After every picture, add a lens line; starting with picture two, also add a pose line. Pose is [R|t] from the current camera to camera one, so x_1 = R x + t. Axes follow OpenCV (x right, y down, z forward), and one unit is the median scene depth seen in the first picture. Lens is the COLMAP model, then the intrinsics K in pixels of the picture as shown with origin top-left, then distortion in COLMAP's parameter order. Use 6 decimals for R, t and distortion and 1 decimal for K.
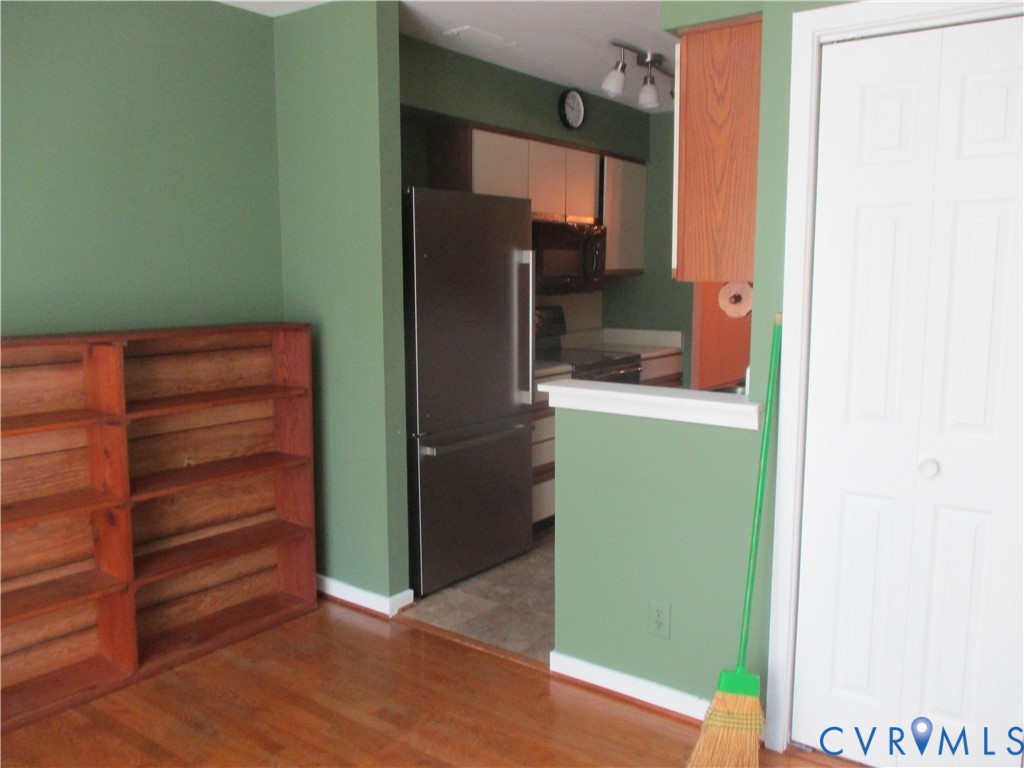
lens RADIAL K [[853.8, 0, 519.6], [0, 853.8, 384.3], [0, 0, 1]] dist [-0.027786, 0.018530]
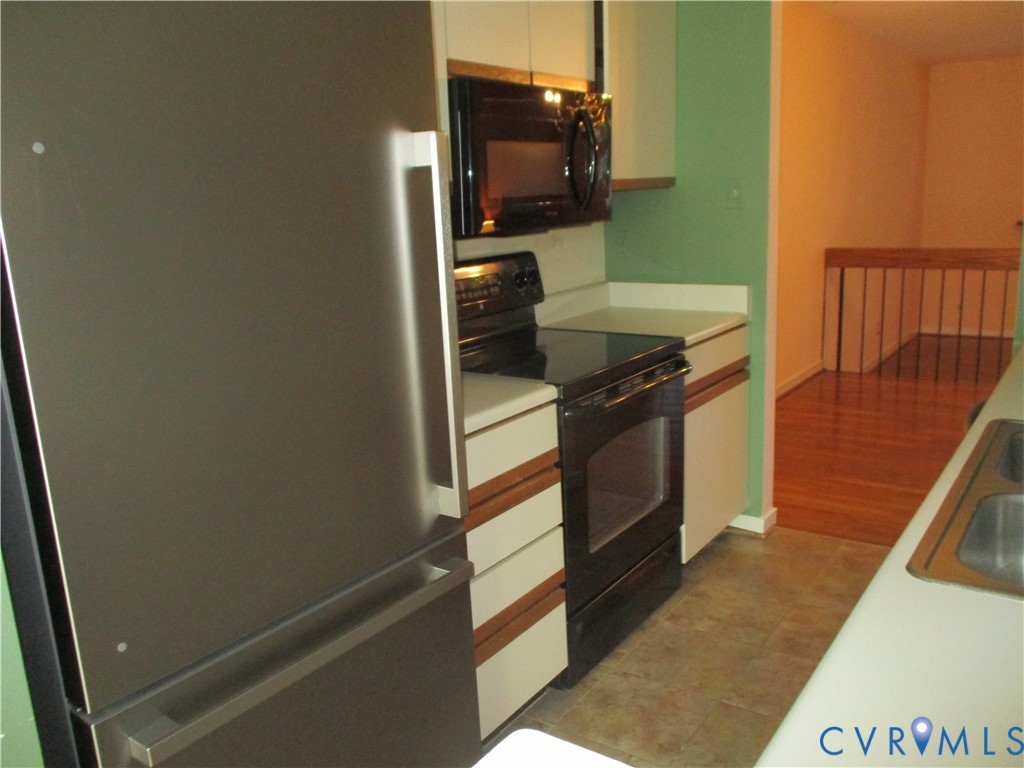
lens RADIAL K [[853.8, 0, 519.6], [0, 853.8, 384.3], [0, 0, 1]] dist [-0.027786, 0.018530]
pose [[0.998960, -0.043673, 0.013095, 0.030556], [0.042263, 0.994731, 0.093406, -0.059652], [-0.017106, -0.092755, 0.995542, 0.463542]]
